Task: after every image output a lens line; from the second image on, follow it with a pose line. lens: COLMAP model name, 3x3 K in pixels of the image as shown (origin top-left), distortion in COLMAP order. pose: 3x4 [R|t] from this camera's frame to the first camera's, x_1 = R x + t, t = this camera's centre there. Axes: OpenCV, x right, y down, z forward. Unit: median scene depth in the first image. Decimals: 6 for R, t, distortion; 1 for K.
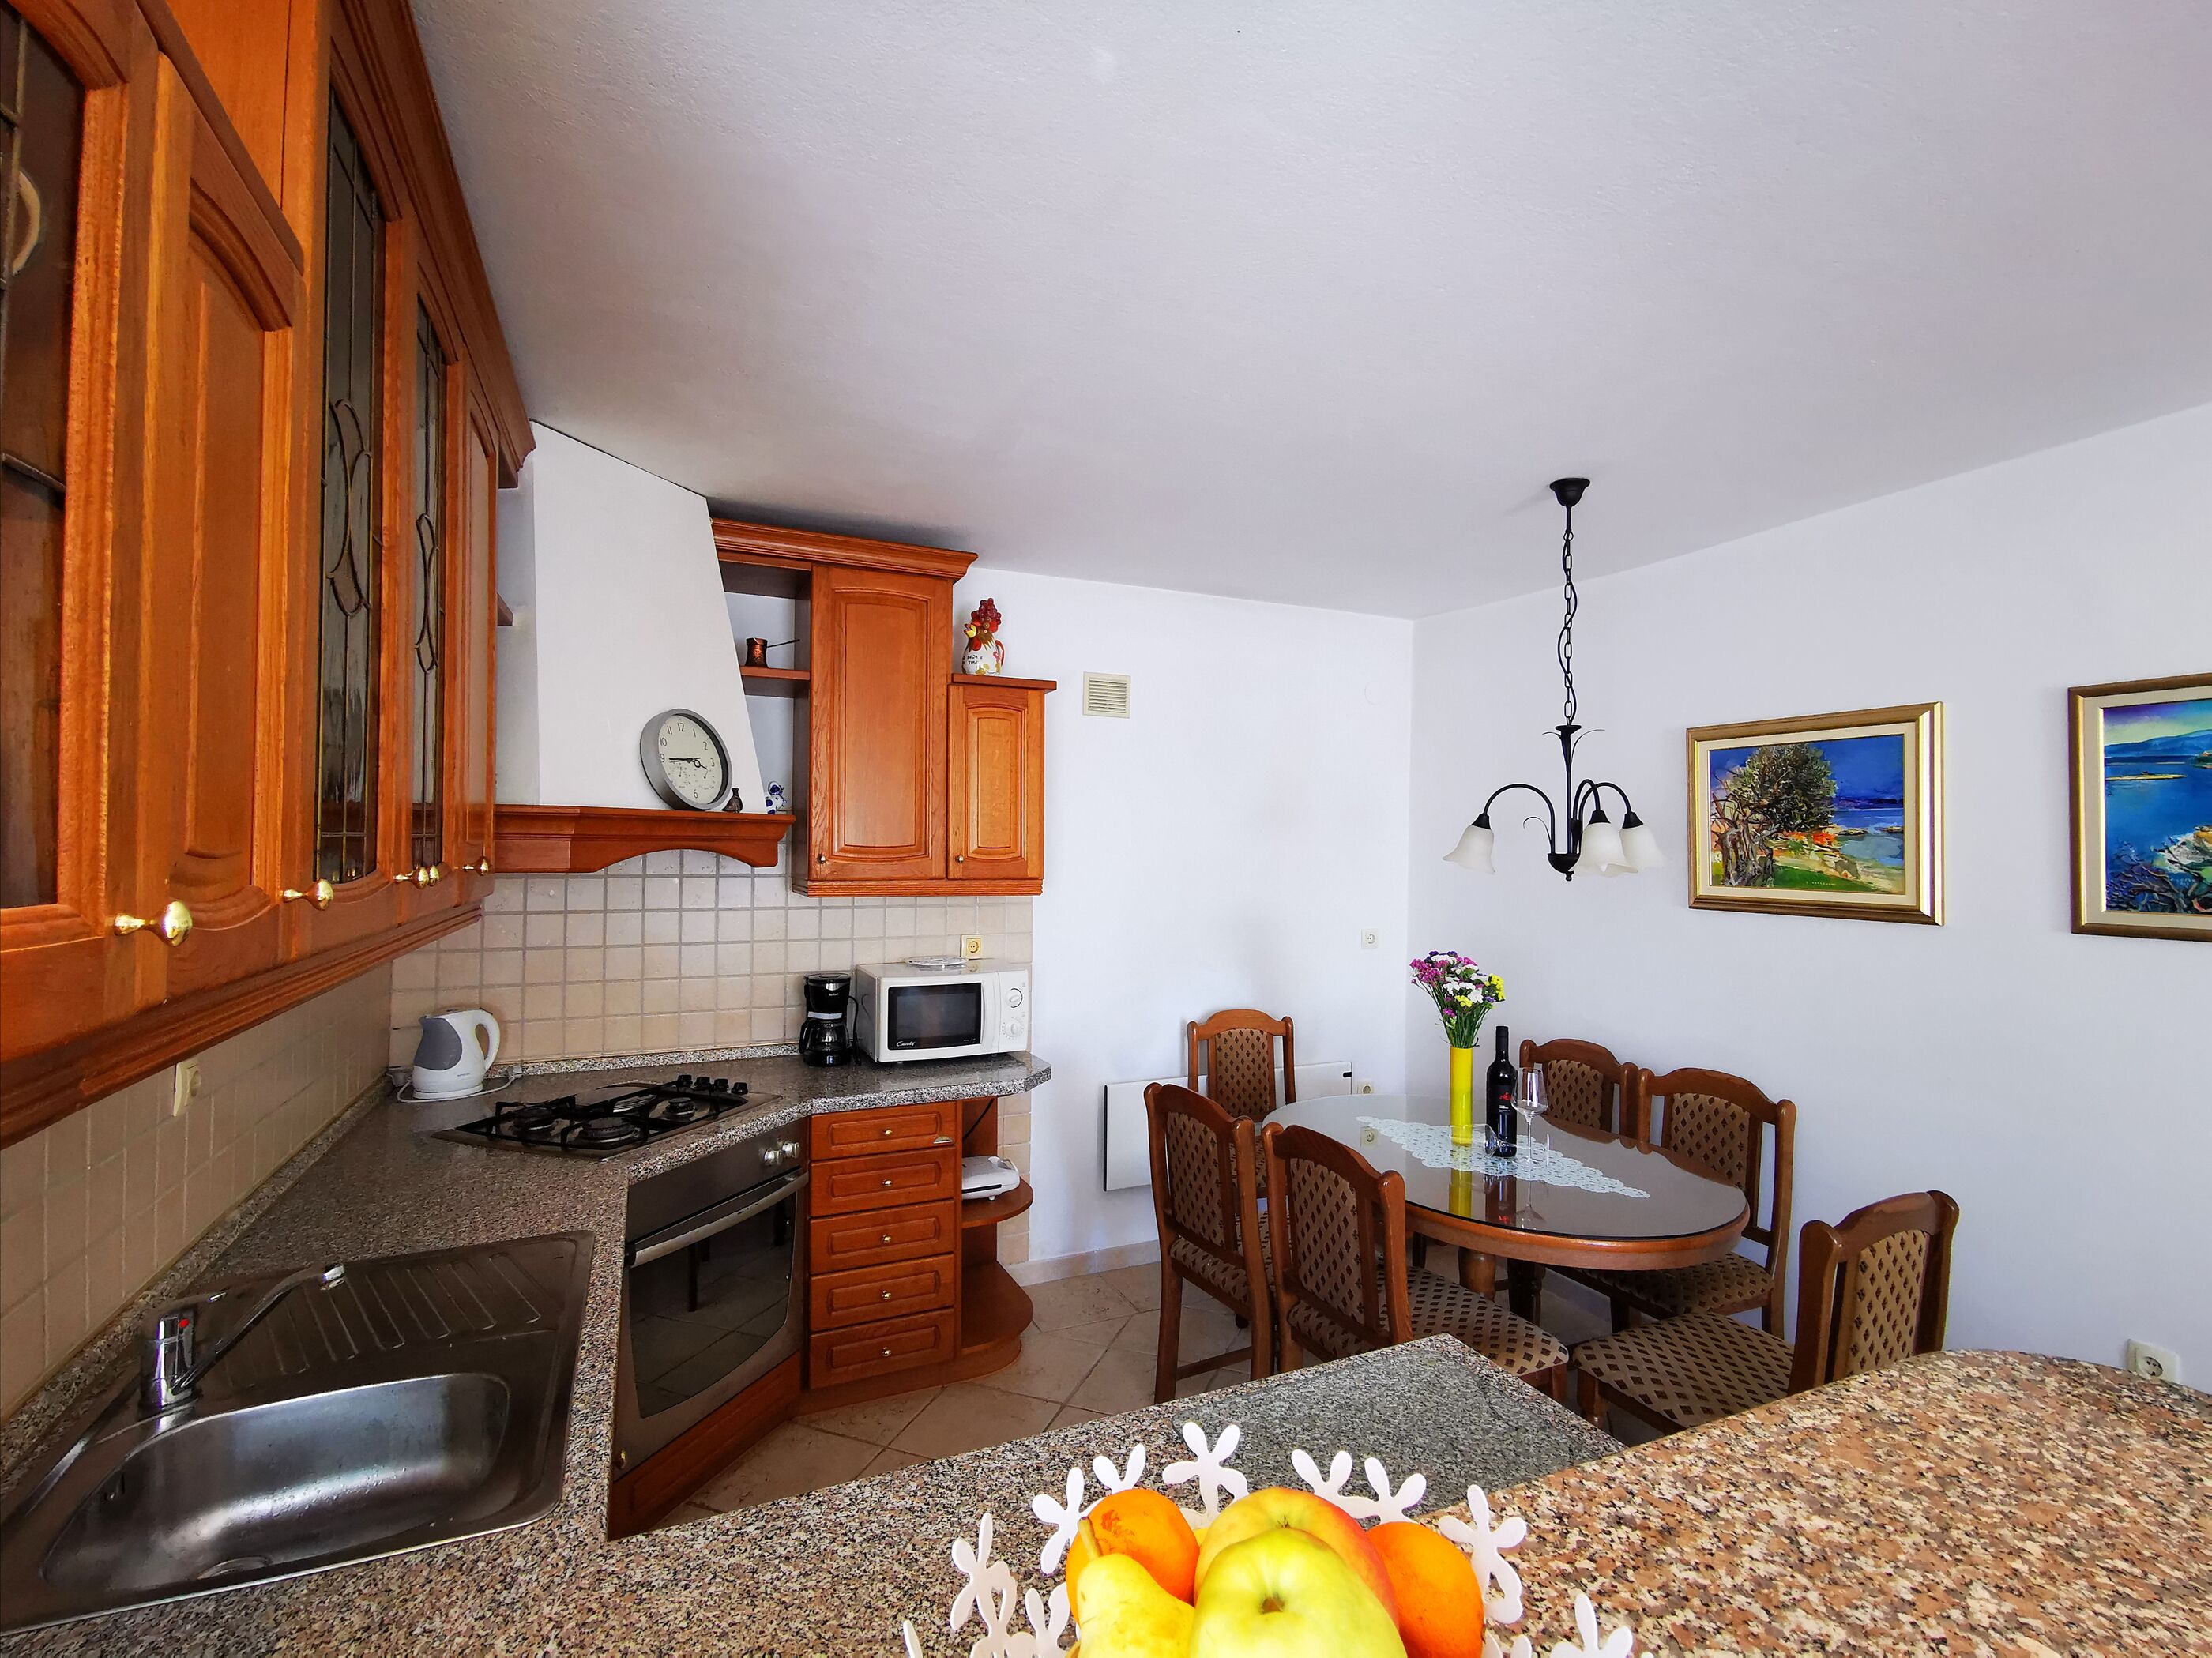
lens RADIAL K [[1020.4, 0, 1105.6], [0, 1020.4, 826.2], [0, 0, 1]] dist [0.015471, -0.004561]
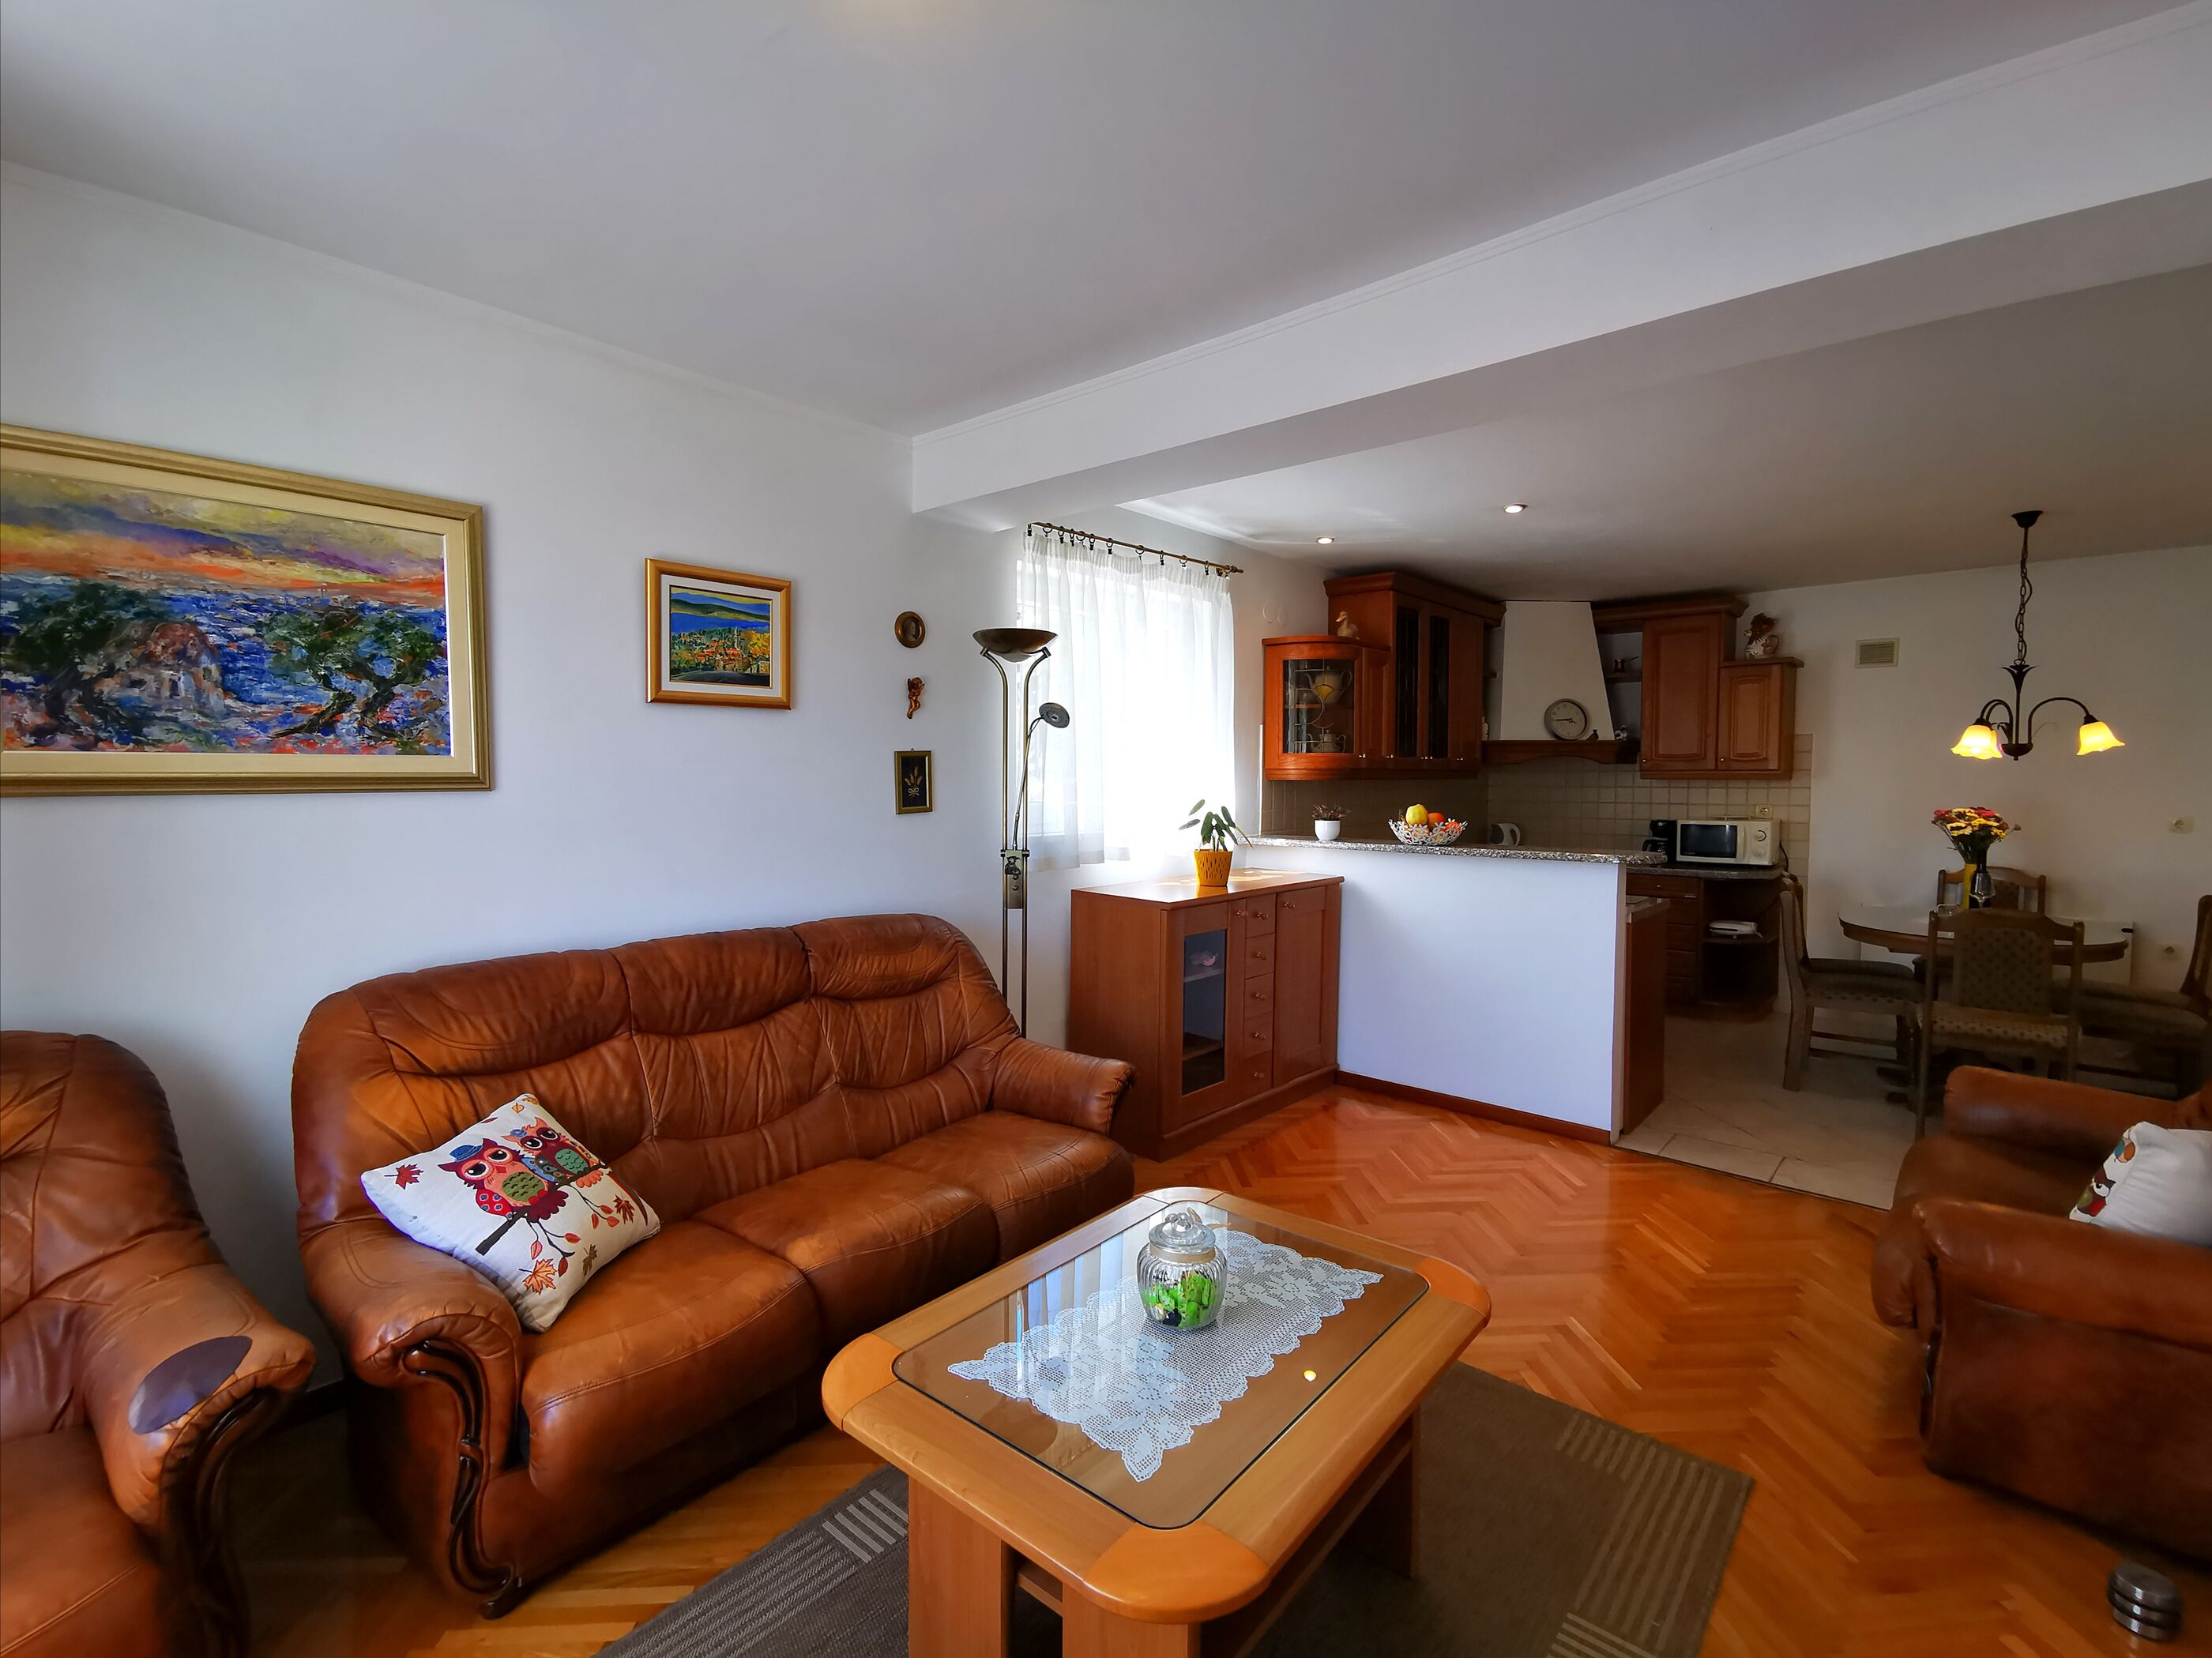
lens RADIAL K [[1020.4, 0, 1106.8], [0, 1020.4, 825.1], [0, 0, 1]] dist [0.015471, -0.004561]
pose [[0.420789, 0.033509, -0.906540, 1.138539], [0.019511, 0.998752, 0.045974, 0.044870], [0.906949, -0.037033, 0.419610, -0.868140]]
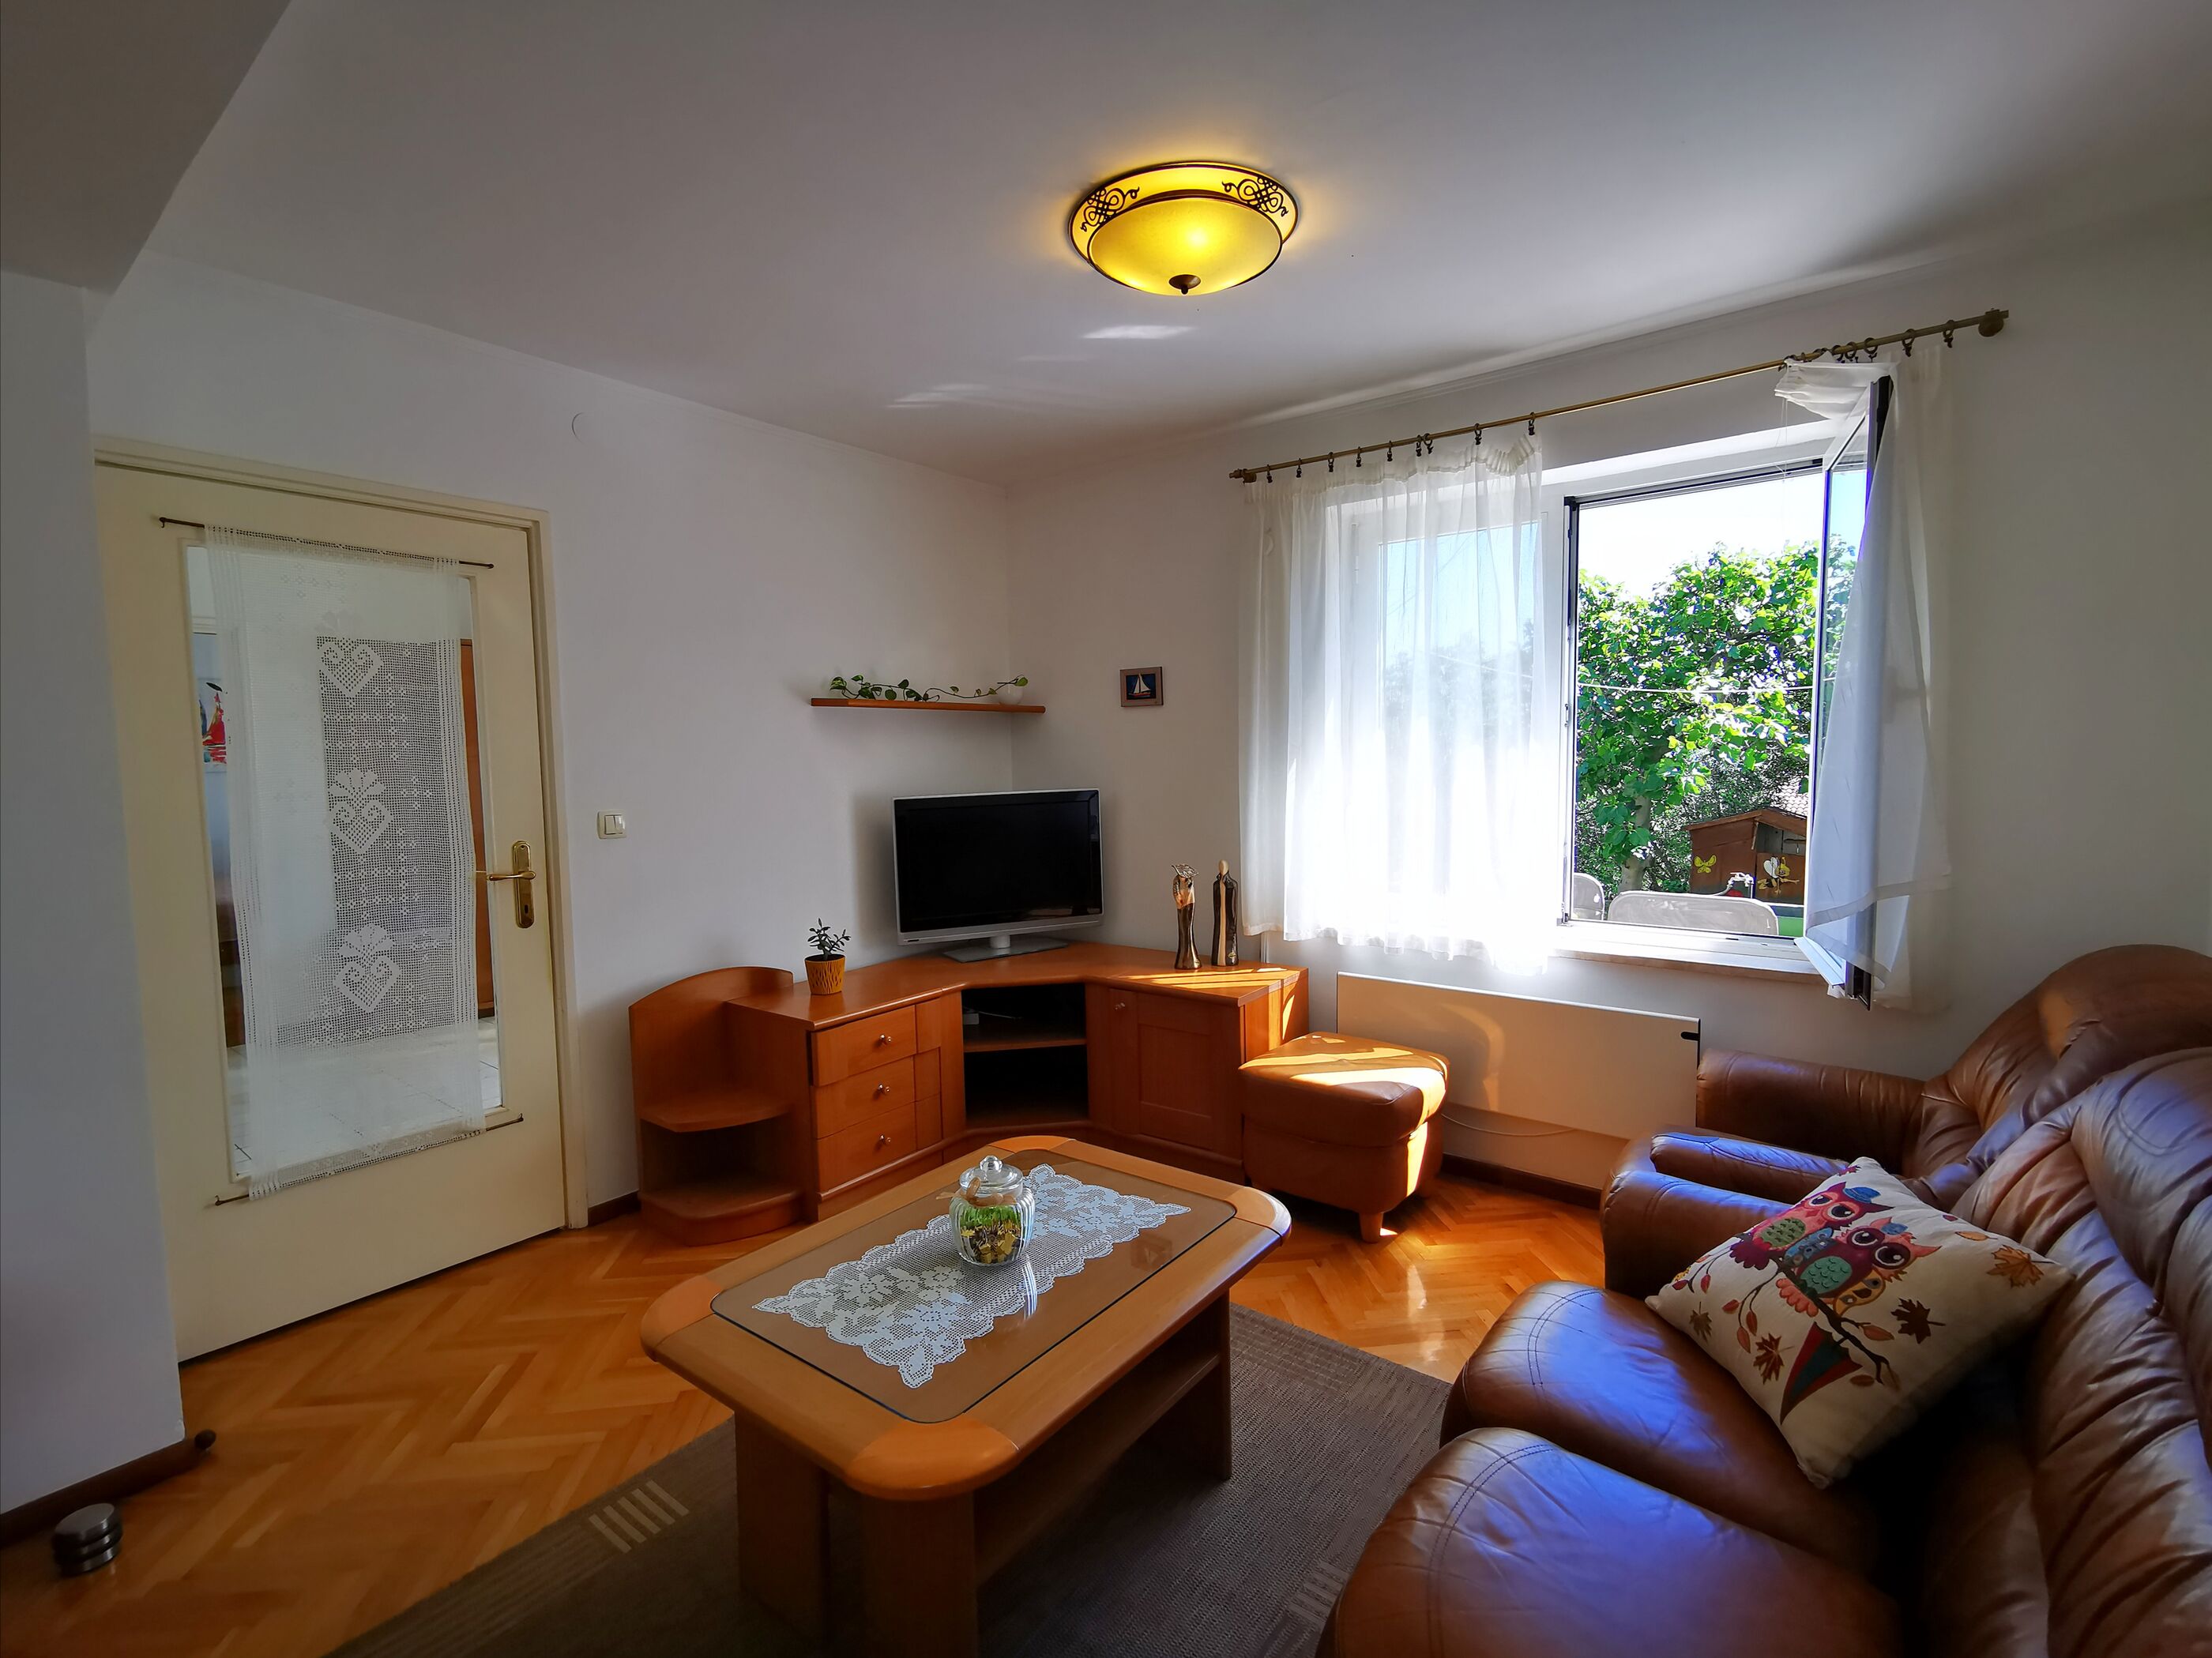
lens RADIAL K [[1020.4, 0, 1101.3], [0, 1020.4, 826.9], [0, 0, 1]] dist [0.015471, -0.004561]
pose [[-0.450226, -0.066405, 0.890442, 0.120084], [-0.004244, 0.997379, 0.072234, 0.051737], [-0.892904, 0.028743, -0.449328, -0.403517]]
